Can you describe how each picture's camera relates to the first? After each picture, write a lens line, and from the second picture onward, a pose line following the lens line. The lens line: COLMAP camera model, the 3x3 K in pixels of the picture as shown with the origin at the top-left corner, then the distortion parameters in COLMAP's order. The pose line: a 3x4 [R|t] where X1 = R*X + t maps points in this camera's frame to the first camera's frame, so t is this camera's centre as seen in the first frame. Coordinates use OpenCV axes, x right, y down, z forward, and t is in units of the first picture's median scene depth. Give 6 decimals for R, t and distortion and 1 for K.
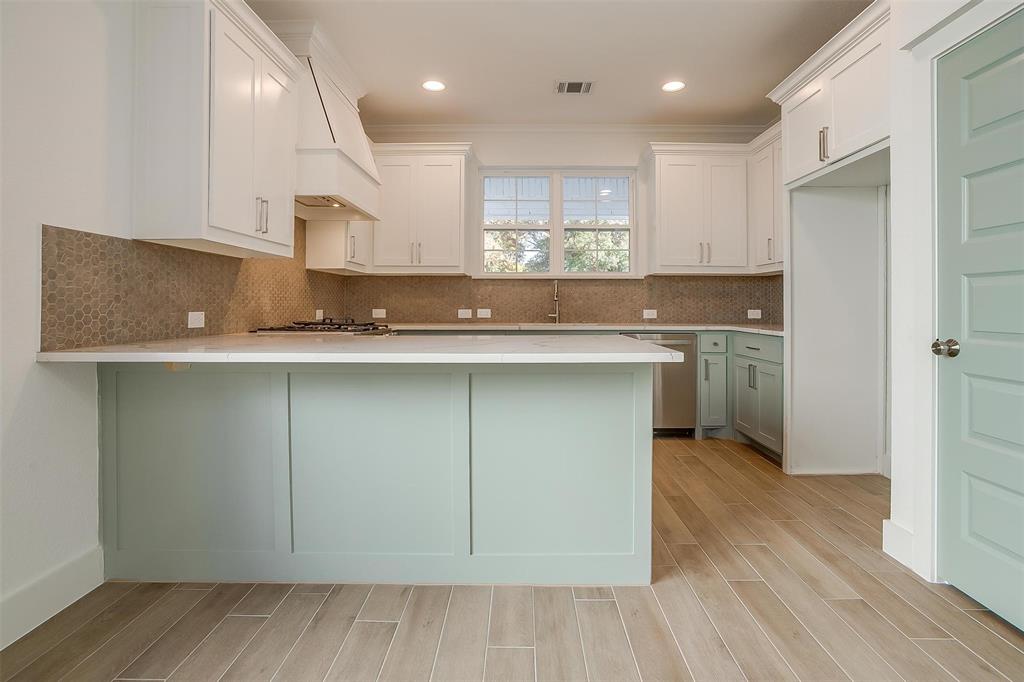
lens RADIAL K [[498.3, 0, 512.8], [0, 498.3, 311.8], [0, 0, 1]] dist [-0.039101, 0.017506]
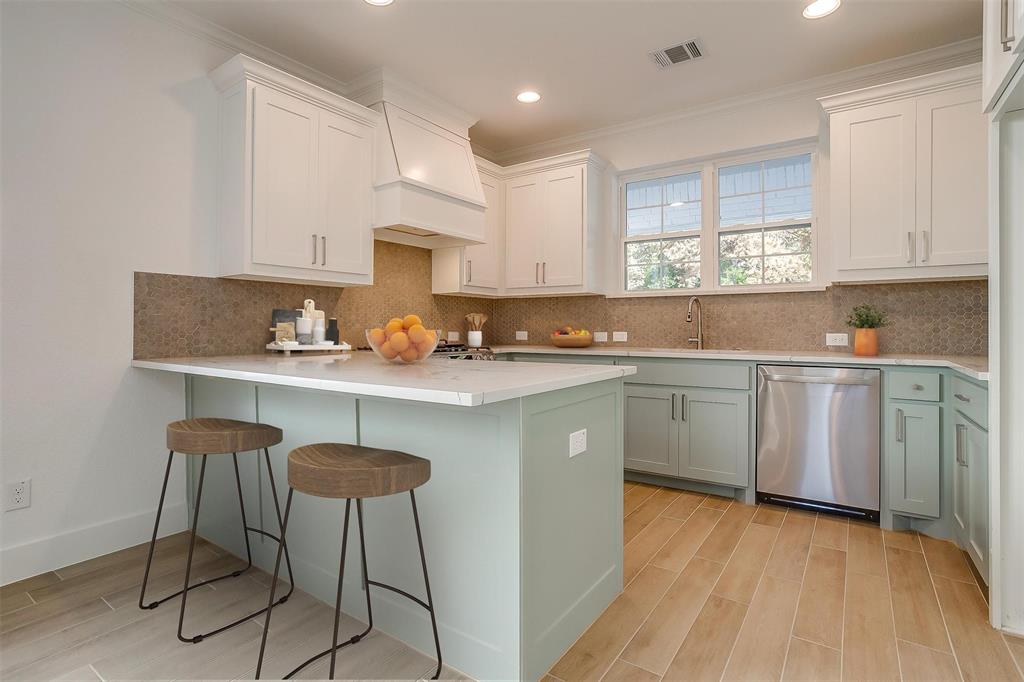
lens RADIAL K [[498.3, 0, 511.6], [0, 498.3, 332.8], [0, 0, 1]] dist [-0.039101, 0.017506]
pose [[0.830674, 0.005028, -0.556737, 0.323606], [-0.006592, 0.999978, -0.000804, -0.001653], [0.556721, 0.004337, 0.830688, 0.177541]]
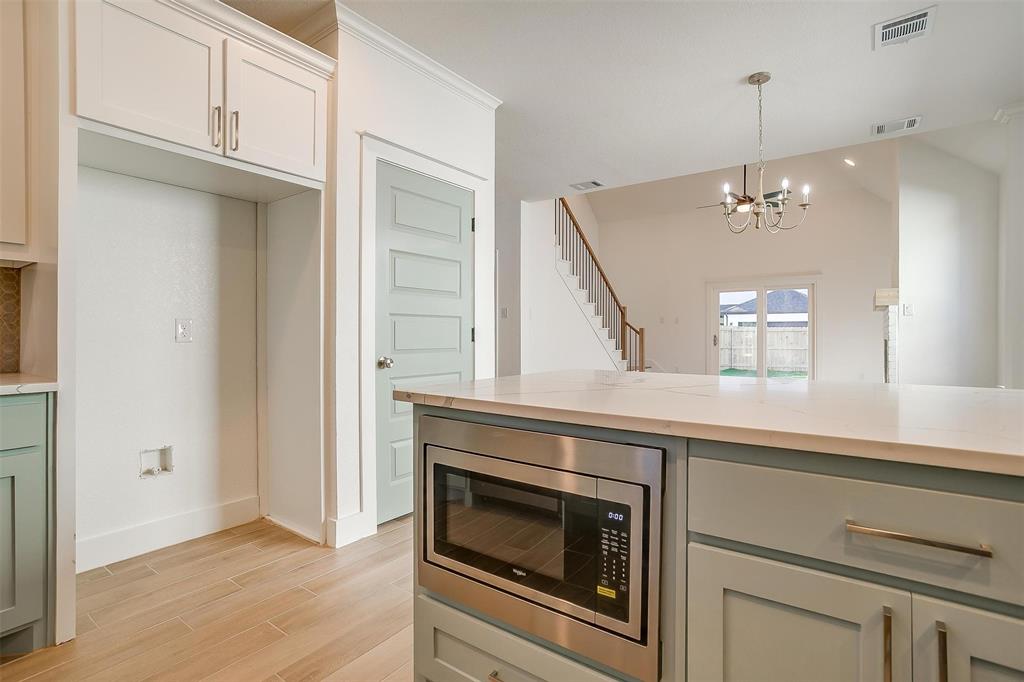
lens RADIAL K [[498.3, 0, 516.8], [0, 498.3, 332.6], [0, 0, 1]] dist [-0.039101, 0.017506]
pose [[-0.826844, -0.001032, 0.562430, -0.125487], [0.005695, 0.999932, 0.010207, -0.011914], [-0.562402, 0.011643, -0.826782, 0.916010]]
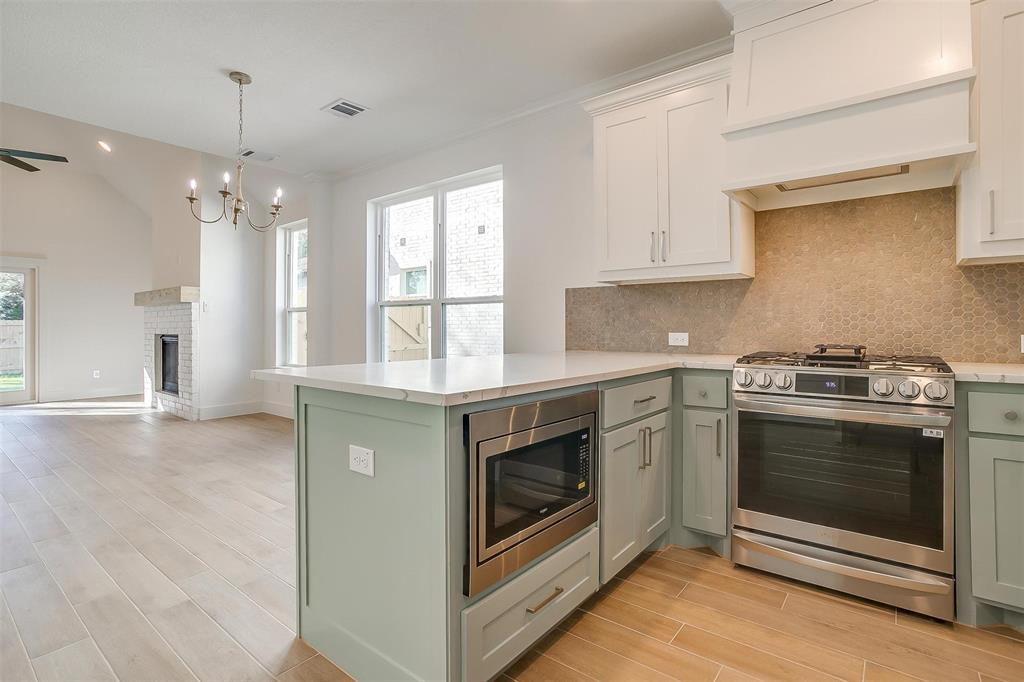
lens RADIAL K [[498.3, 0, 513.2], [0, 498.3, 329.8], [0, 0, 1]] dist [-0.039101, 0.017506]
pose [[-0.599924, 0.001596, -0.800056, 0.362696], [-0.010448, 0.999897, 0.009829, -0.009419], [0.799989, 0.014256, -0.599845, 0.882649]]
